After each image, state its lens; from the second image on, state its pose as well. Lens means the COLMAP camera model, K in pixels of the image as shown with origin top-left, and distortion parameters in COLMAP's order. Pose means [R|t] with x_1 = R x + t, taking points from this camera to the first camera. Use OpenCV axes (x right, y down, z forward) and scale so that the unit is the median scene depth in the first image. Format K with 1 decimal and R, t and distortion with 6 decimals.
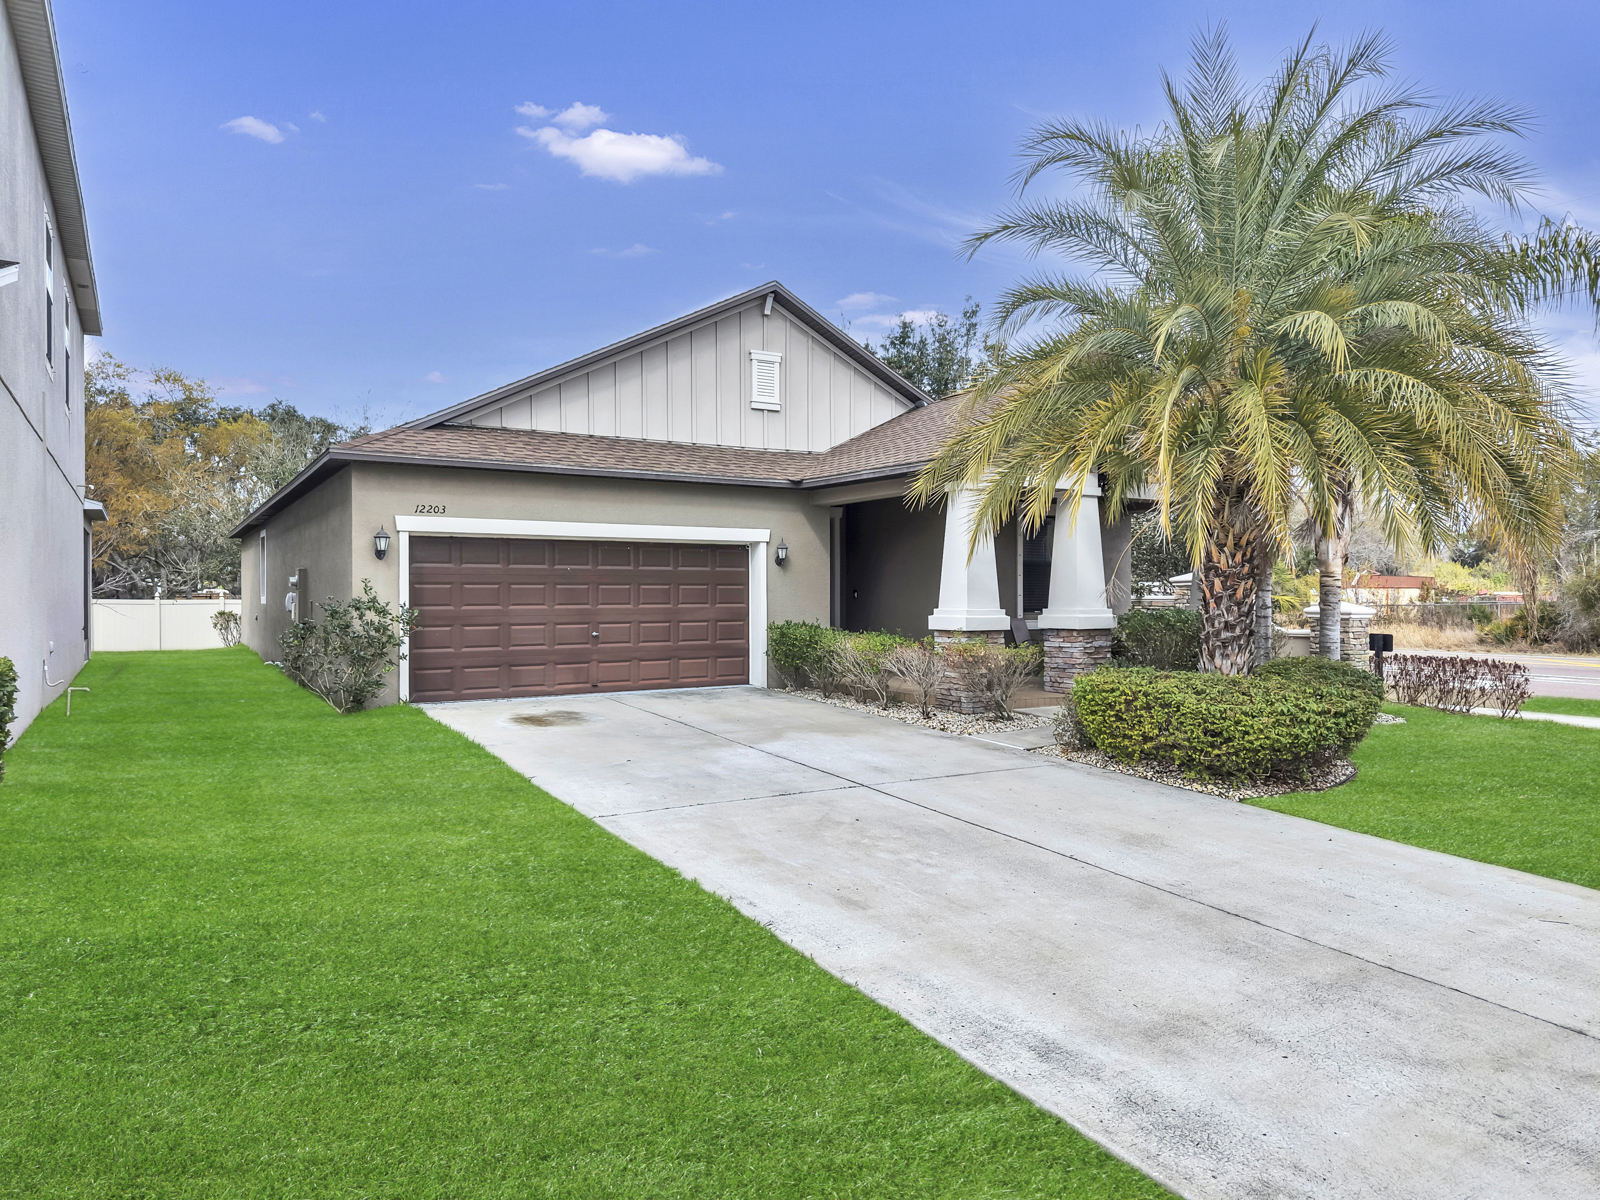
lens RADIAL K [[1060.3, 0, 800.0], [0, 1060.3, 600.0], [0, 0, 1]] dist [-0.001219, 0.000959]
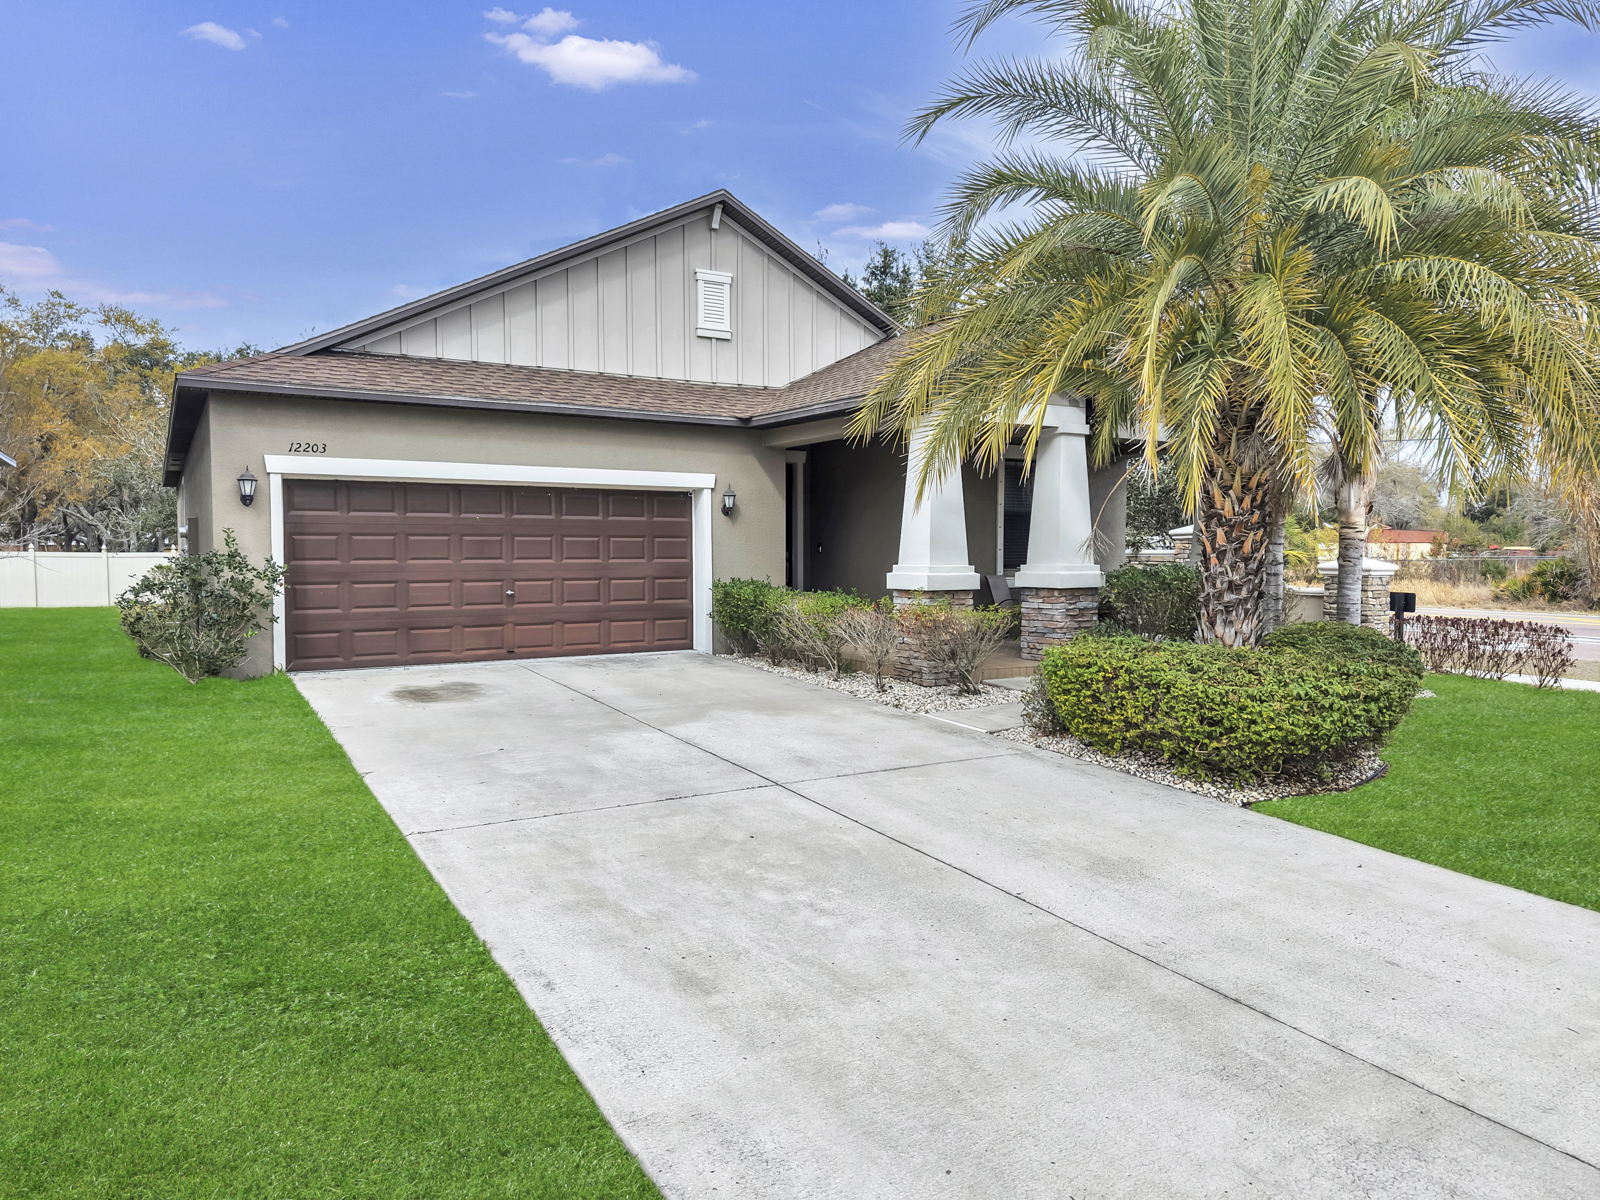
lens RADIAL K [[1091.0, 0, 800.0], [0, 1091.0, 600.0], [0, 0, 1]] dist [0.007580, -0.001660]
pose [[0.999982, 0.000906, 0.005909, 0.046116], [-0.001152, 0.999129, 0.041724, 0.000168], [-0.005866, -0.041730, 0.999112, 0.112822]]
